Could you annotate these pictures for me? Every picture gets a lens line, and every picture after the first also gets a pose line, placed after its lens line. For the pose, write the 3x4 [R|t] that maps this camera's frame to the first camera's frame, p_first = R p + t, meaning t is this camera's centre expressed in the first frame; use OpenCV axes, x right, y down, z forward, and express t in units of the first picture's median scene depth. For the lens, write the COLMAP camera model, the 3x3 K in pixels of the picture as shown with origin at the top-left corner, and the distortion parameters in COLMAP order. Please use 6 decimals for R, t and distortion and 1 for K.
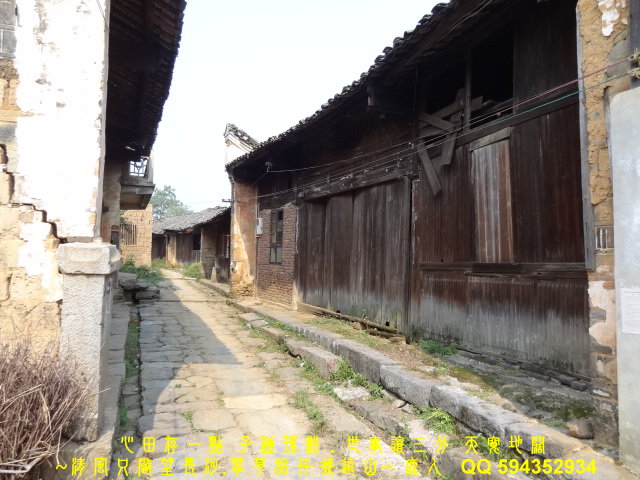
lens RADIAL K [[453.0, 0, 320.0], [0, 453.0, 240.0], [0, 0, 1]] dist [-0.000737, 0.000535]
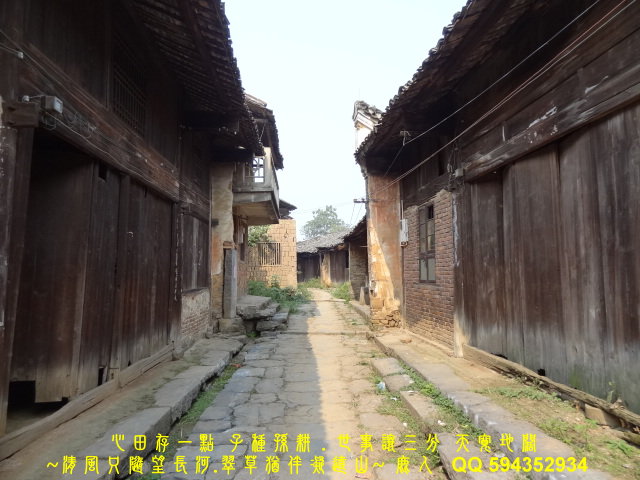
lens RADIAL K [[453.0, 0, 320.0], [0, 453.0, 240.0], [0, 0, 1]] dist [-0.000737, 0.000535]
pose [[0.933851, -0.061582, -0.352320, -0.004429], [0.048873, 0.997797, -0.044864, 0.010639], [0.354307, 0.024677, 0.934803, 0.293357]]
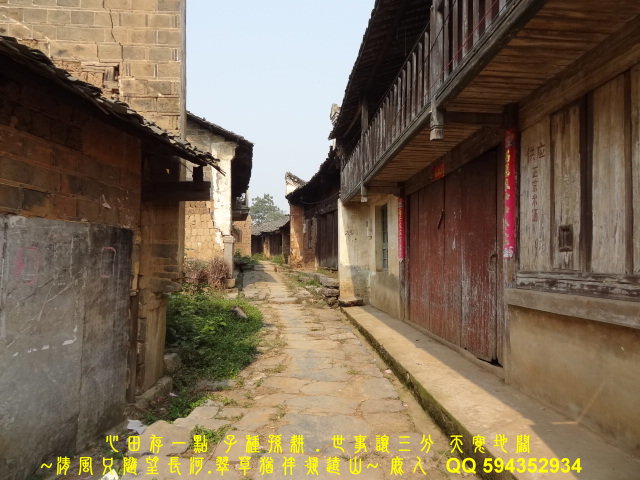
lens RADIAL K [[453.0, 0, 320.0], [0, 453.0, 240.0], [0, 0, 1]] dist [-0.000737, 0.000535]
pose [[0.975912, -0.029527, -0.216155, 0.340082], [0.030145, 0.999545, -0.000440, 0.018760], [0.216070, -0.006087, 0.976359, -0.809292]]
